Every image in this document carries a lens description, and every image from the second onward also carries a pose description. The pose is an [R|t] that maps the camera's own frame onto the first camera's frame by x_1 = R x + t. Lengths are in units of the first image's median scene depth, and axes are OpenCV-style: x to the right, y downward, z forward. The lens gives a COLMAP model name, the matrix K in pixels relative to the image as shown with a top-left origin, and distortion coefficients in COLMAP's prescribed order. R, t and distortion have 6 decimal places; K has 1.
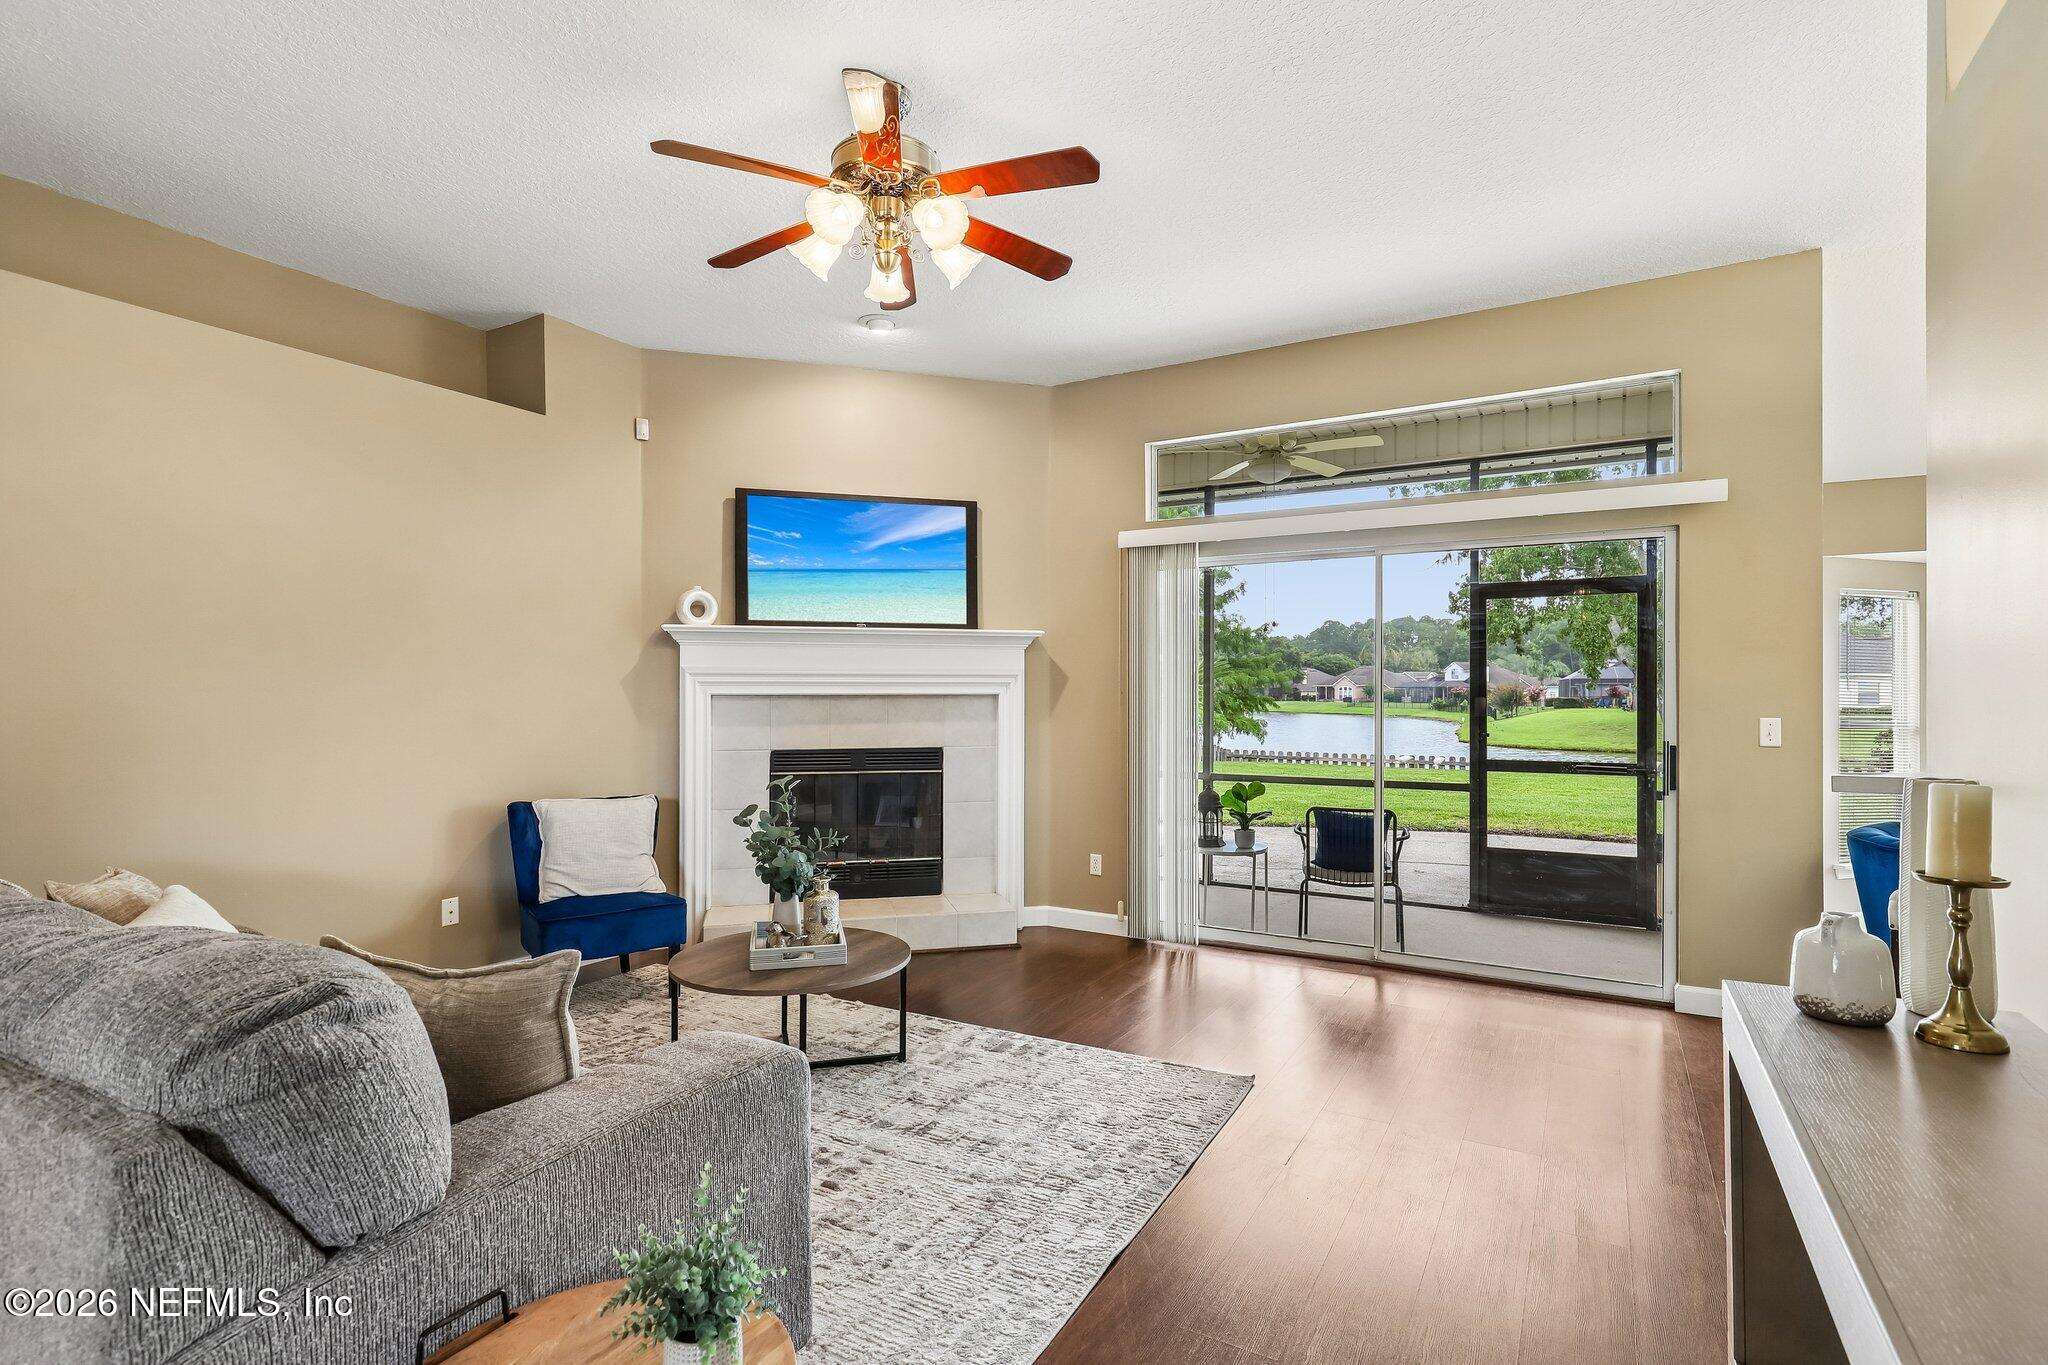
lens RADIAL K [[975.8, 0, 1031.8], [0, 975.8, 693.8], [0, 0, 1]] dist [0.002022, -0.000498]
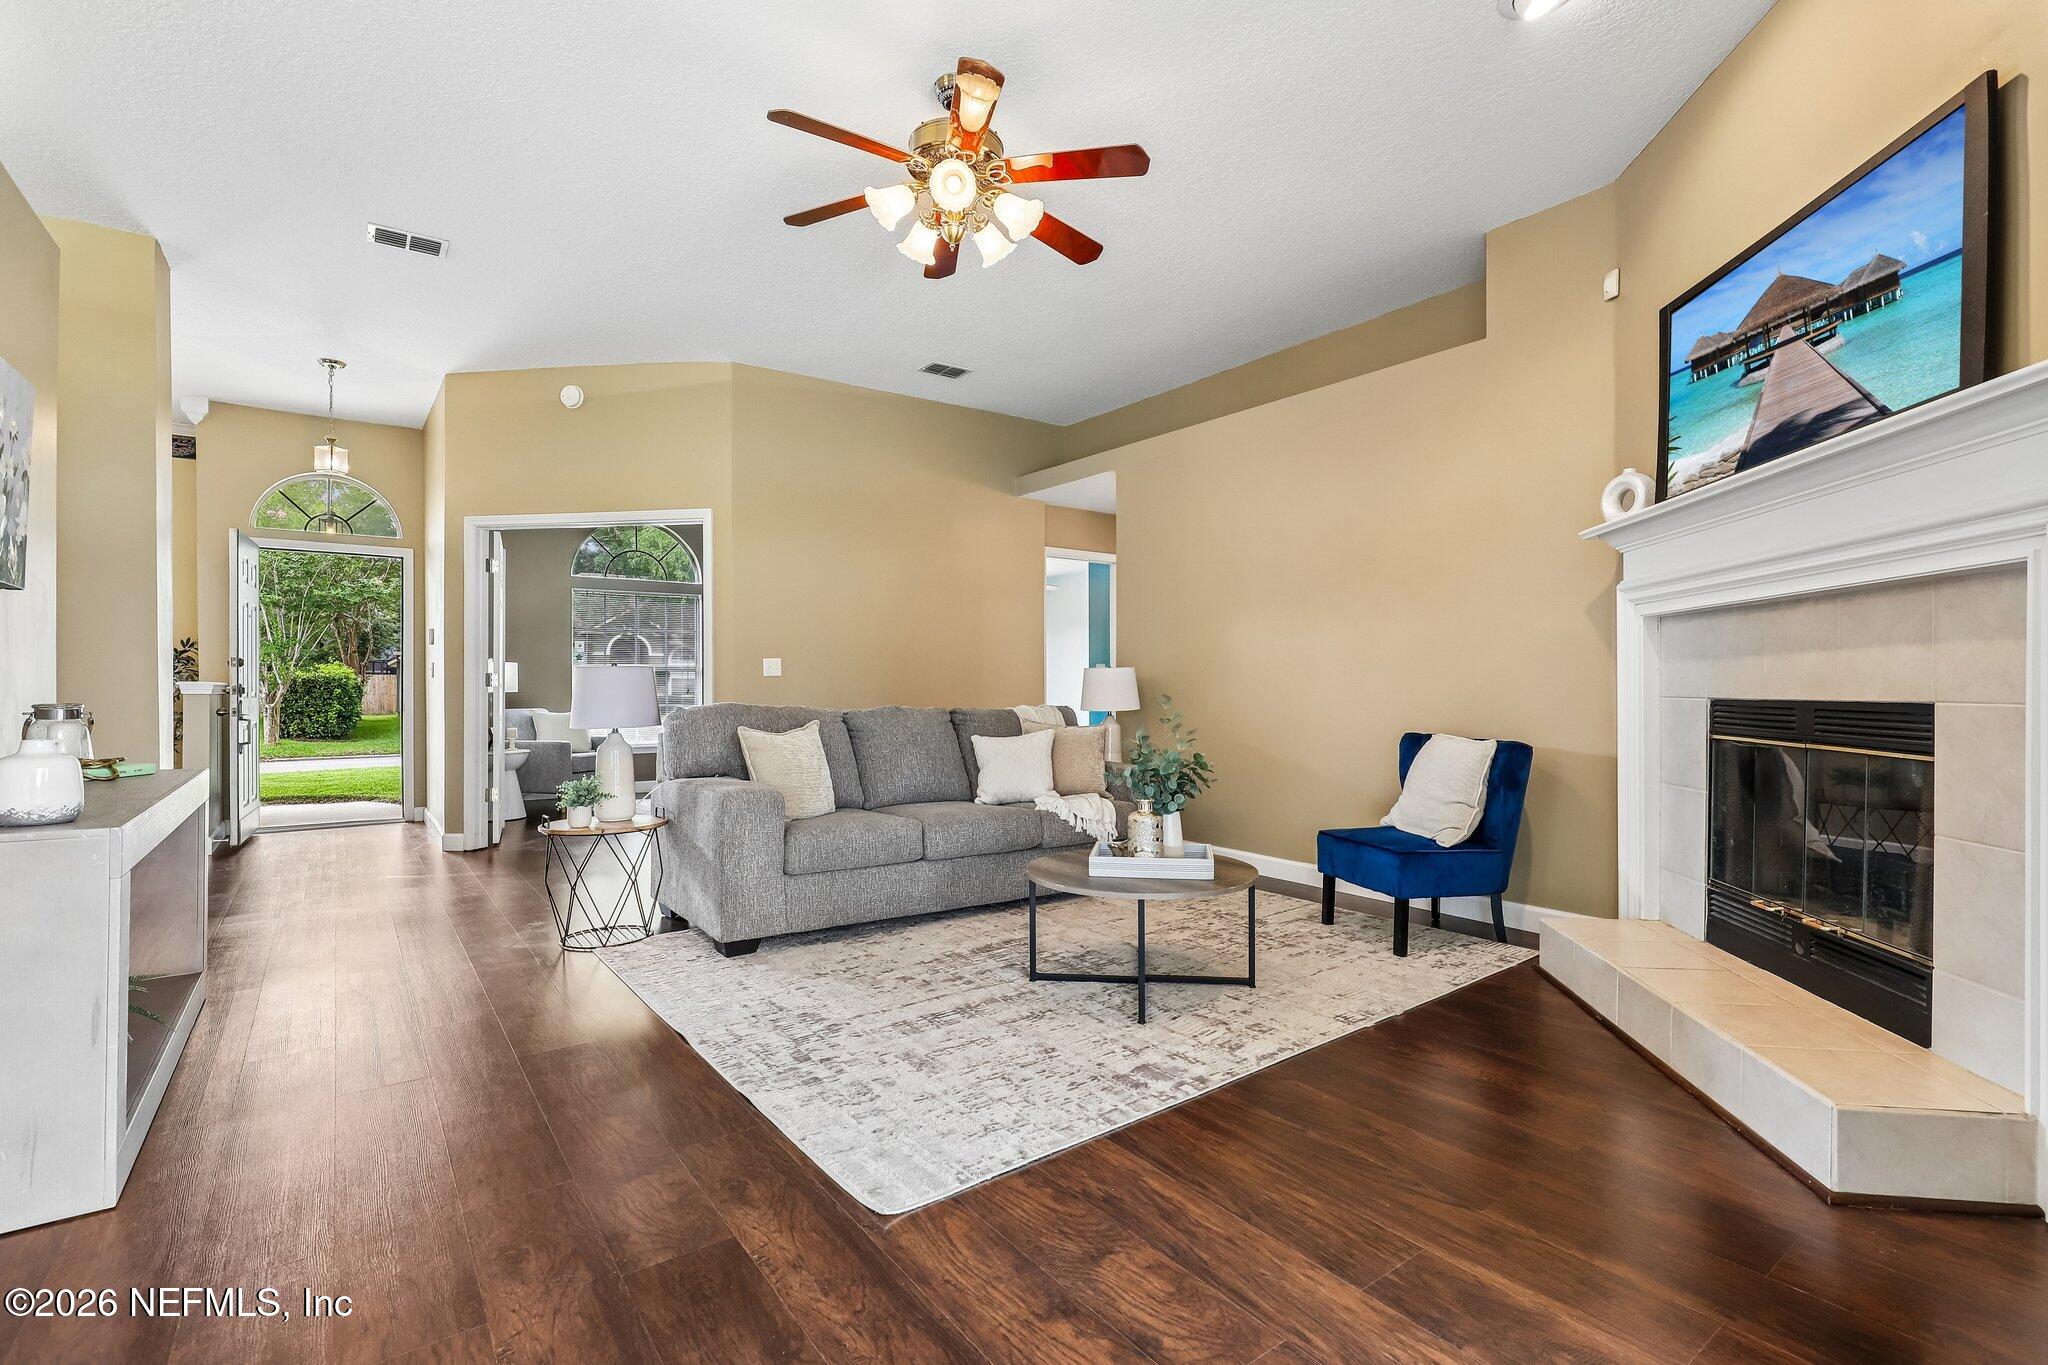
lens RADIAL K [[926.0, 0, 1031.4], [0, 926.0, 688.3], [0, 0, 1]] dist [-0.001574, -0.000686]
pose [[-0.393207, 0.001251, -0.919449, 0.450310], [-0.000886, 0.999998, 0.001740, 0.050283], [0.919450, 0.001499, -0.393205, 0.832692]]
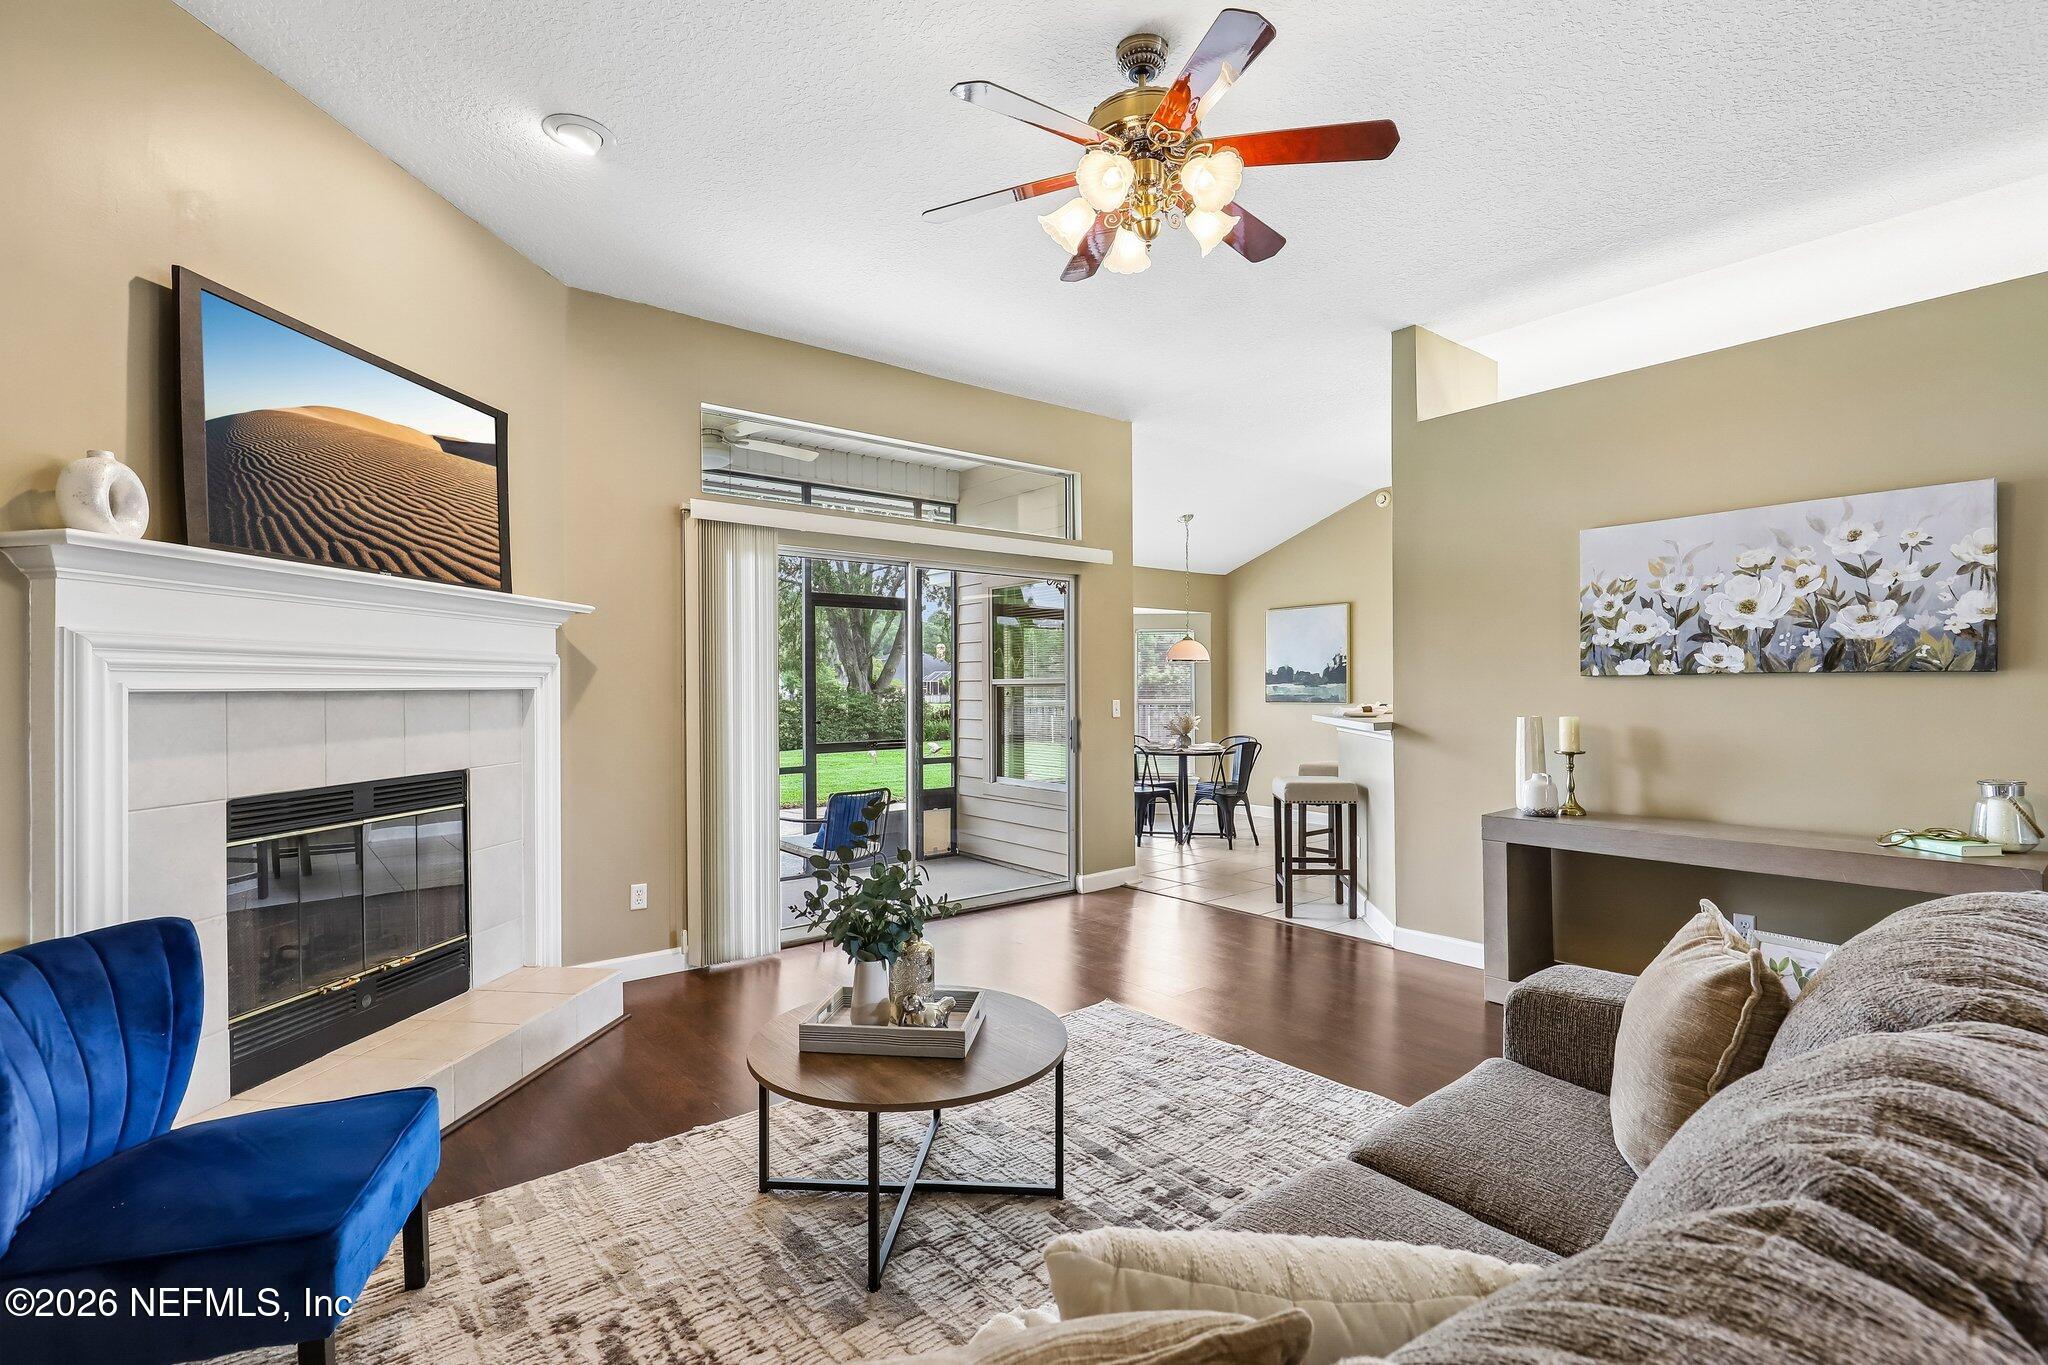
lens RADIAL K [[935.2, 0, 1033.4], [0, 935.2, 688.6], [0, 0, 1]] dist [0.002198, -0.000028]
pose [[0.356645, -0.003168, 0.934235, -0.576089], [0.006165, 0.999980, 0.001038, 0.001719], [-0.934220, 0.005390, 0.356657, 0.427640]]
